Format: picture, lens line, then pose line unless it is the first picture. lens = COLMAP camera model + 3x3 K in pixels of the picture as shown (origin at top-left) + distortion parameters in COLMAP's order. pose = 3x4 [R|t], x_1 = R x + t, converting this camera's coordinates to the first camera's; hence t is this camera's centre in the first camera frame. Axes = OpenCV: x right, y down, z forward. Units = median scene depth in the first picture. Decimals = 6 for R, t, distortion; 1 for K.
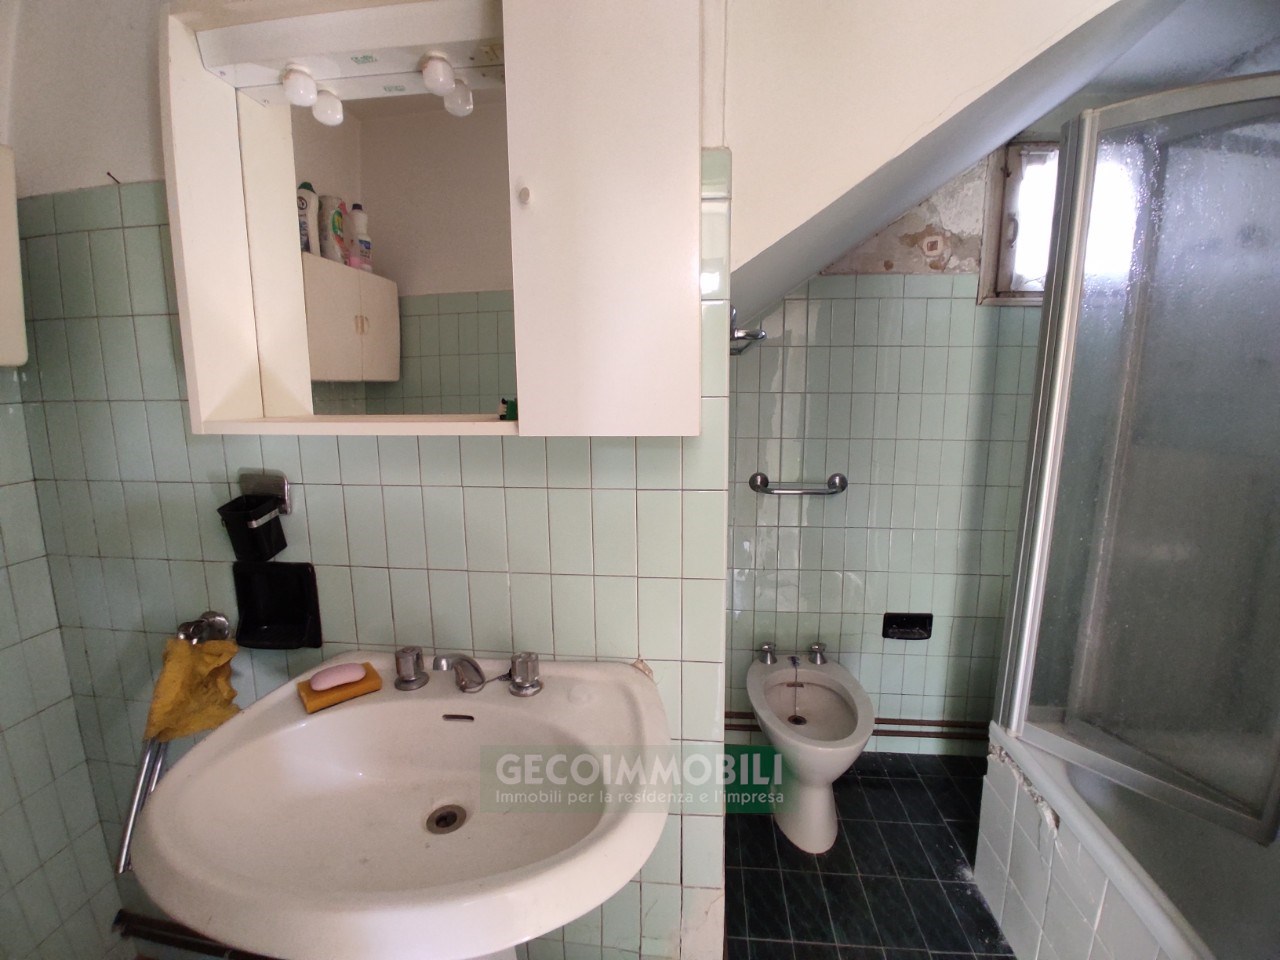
lens RADIAL K [[573.7, 0, 640.0], [0, 573.7, 480.0], [0, 0, 1]] dist [-0.027612, -0.009942]
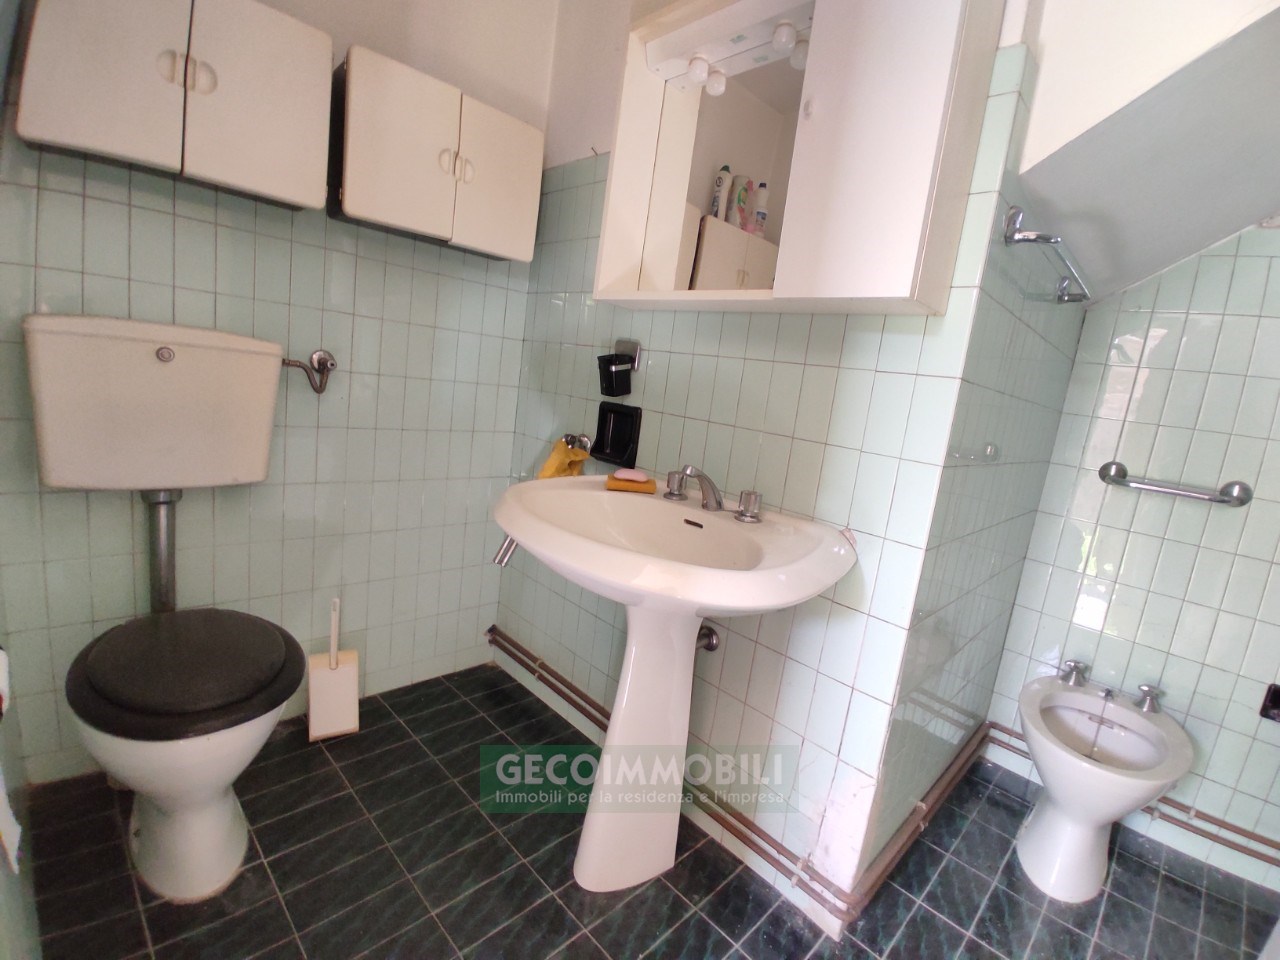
lens RADIAL K [[570.7, 0, 648.8], [0, 570.7, 477.5], [0, 0, 1]] dist [-0.031527, -0.000225]
pose [[0.772459, 0.211203, -0.598916, 0.323436], [-0.228294, 0.972386, 0.048458, 0.237727], [0.592611, 0.099297, 0.799345, -0.115949]]
